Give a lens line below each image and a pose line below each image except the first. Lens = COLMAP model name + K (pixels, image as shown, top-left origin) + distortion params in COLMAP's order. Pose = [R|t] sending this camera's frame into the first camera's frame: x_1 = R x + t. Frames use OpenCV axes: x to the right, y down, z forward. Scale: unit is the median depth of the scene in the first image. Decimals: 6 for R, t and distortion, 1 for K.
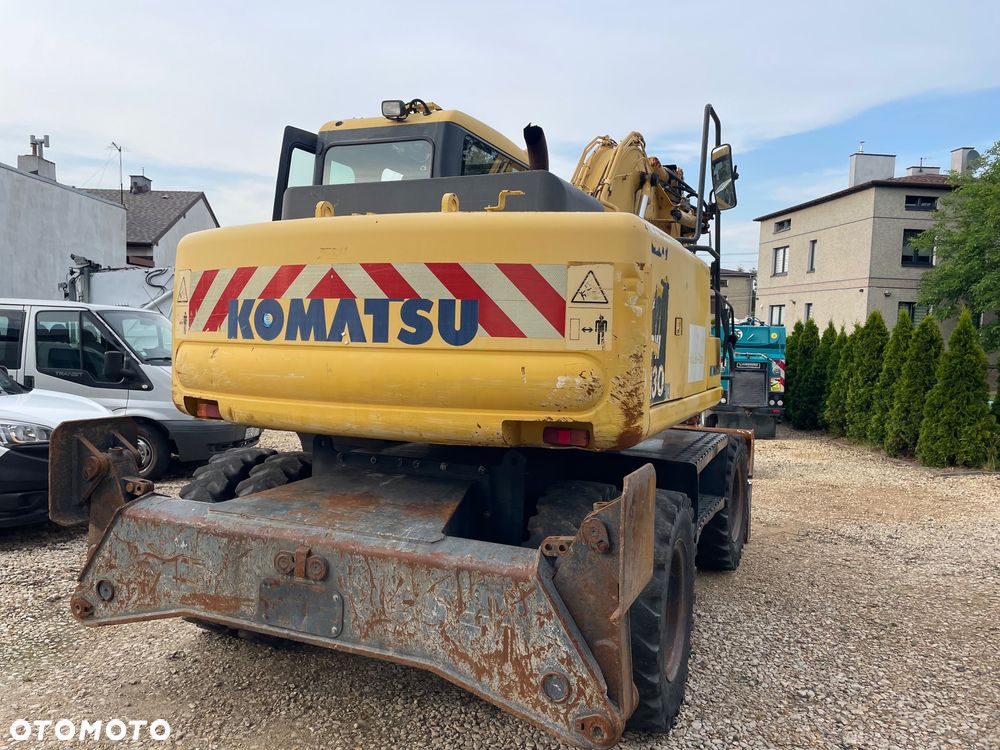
lens RADIAL K [[754.9, 0, 500.5], [0, 754.9, 370.8], [0, 0, 1]] dist [0.094498, -0.131127]
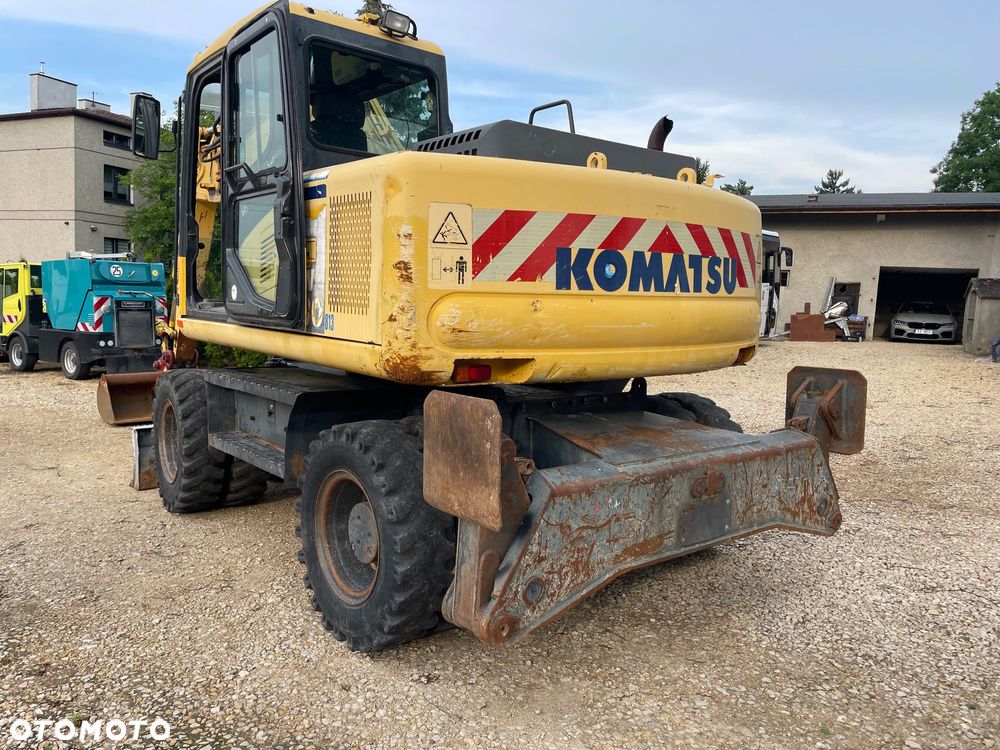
lens RADIAL K [[747.5, 0, 497.5], [0, 747.5, 369.9], [0, 0, 1]] dist [0.093680, -0.123437]
pose [[0.471156, -0.101661, 0.876172, -1.328968], [0.026189, 0.994510, 0.101309, -0.043474], [-0.881661, -0.024787, 0.471232, 0.701895]]
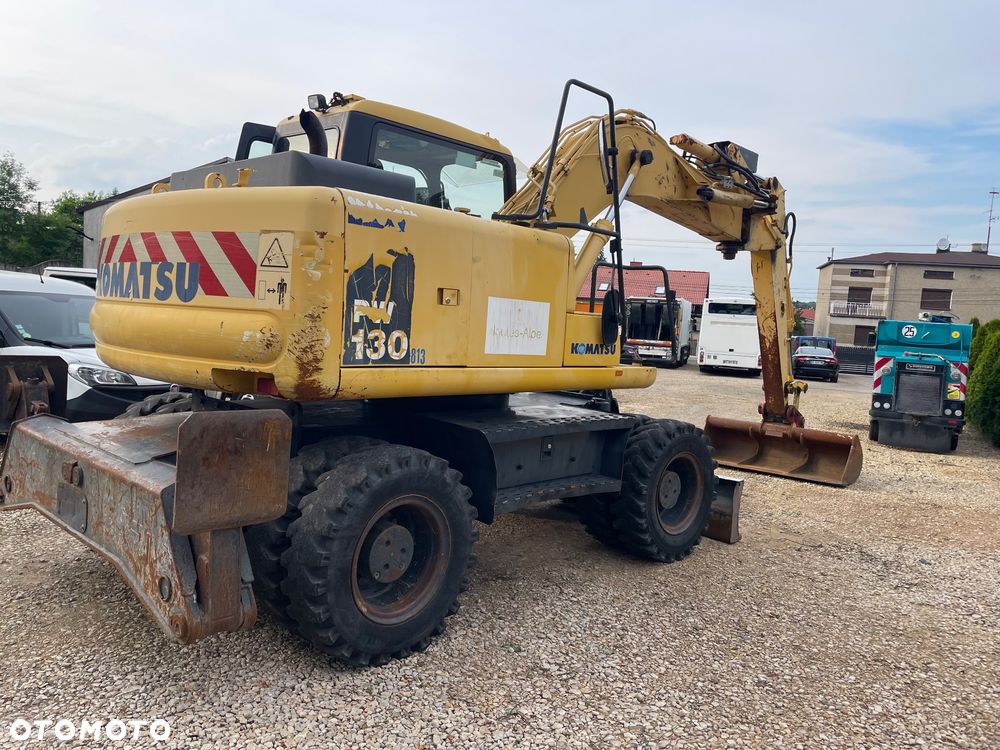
lens RADIAL K [[756.7, 0, 499.5], [0, 756.7, 365.0], [0, 0, 1]] dist [0.093074, -0.122807]
pose [[0.939640, 0.055108, -0.337699, 0.768467], [-0.053932, 0.998462, 0.012871, 0.021449], [0.337889, 0.006118, 0.941166, 0.044115]]
